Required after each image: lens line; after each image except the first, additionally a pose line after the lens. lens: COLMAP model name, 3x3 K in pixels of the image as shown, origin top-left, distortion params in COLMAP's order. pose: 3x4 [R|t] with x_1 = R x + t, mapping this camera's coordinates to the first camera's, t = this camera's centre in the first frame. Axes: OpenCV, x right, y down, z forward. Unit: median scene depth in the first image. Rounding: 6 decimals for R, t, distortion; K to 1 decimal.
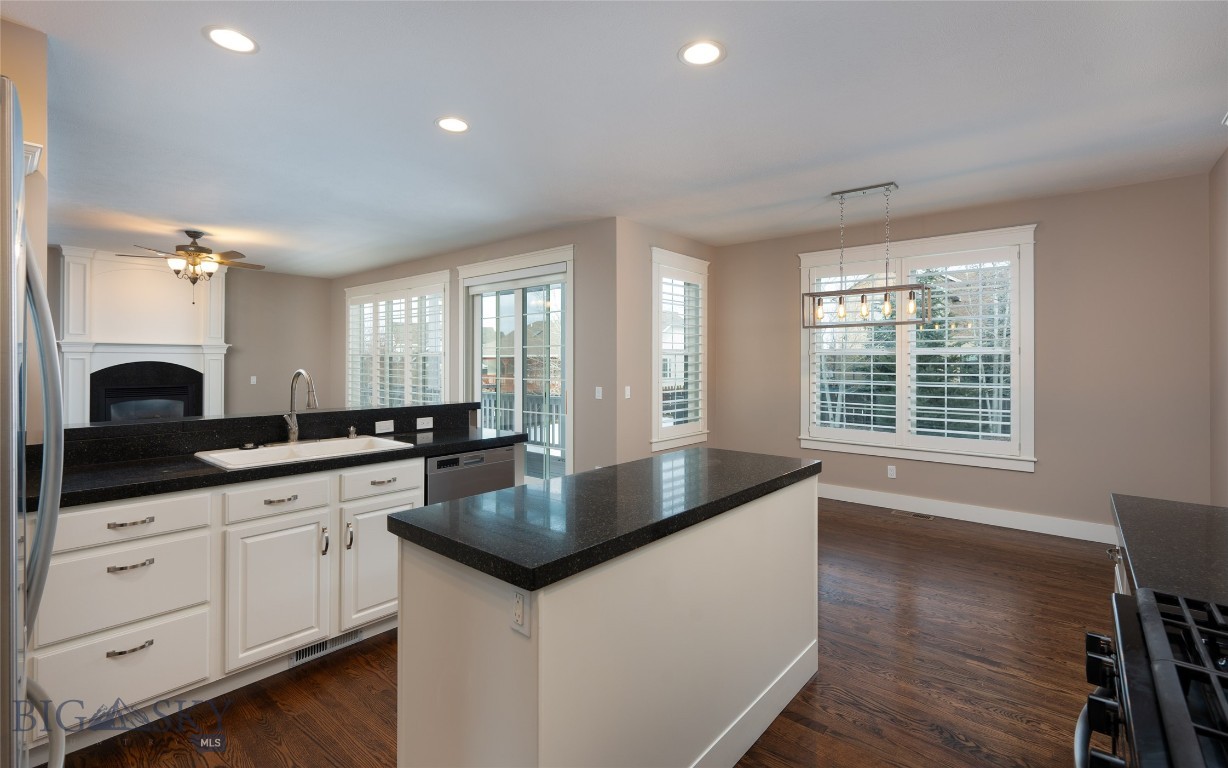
lens RADIAL K [[556.8, 0, 599.7], [0, 556.8, 357.8], [0, 0, 1]] dist [-0.005119, 0.000238]
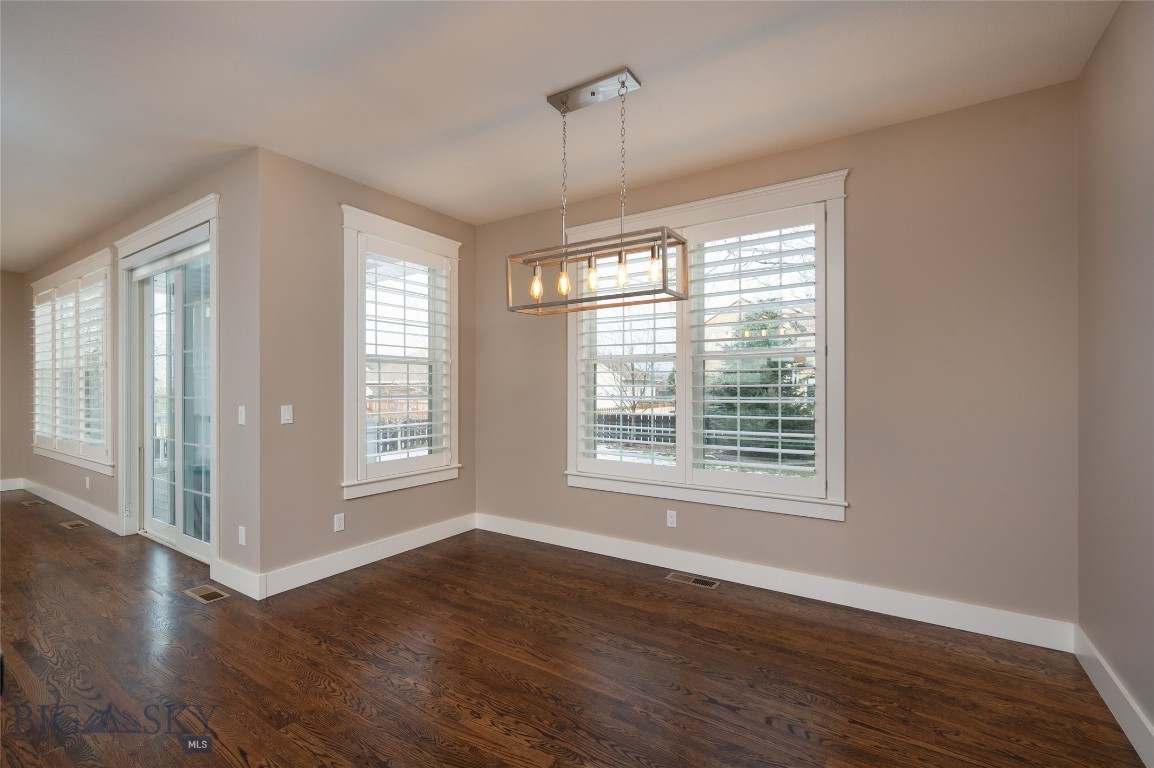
lens RADIAL K [[501.4, 0, 577.8], [0, 501.4, 389.2], [0, 0, 1]] dist [0.004240, 0.000322]
pose [[0.990969, -0.002390, 0.134072, 0.263054], [0.000989, 0.999944, 0.010517, 0.021348], [-0.134089, -0.010289, 0.990916, 0.300372]]
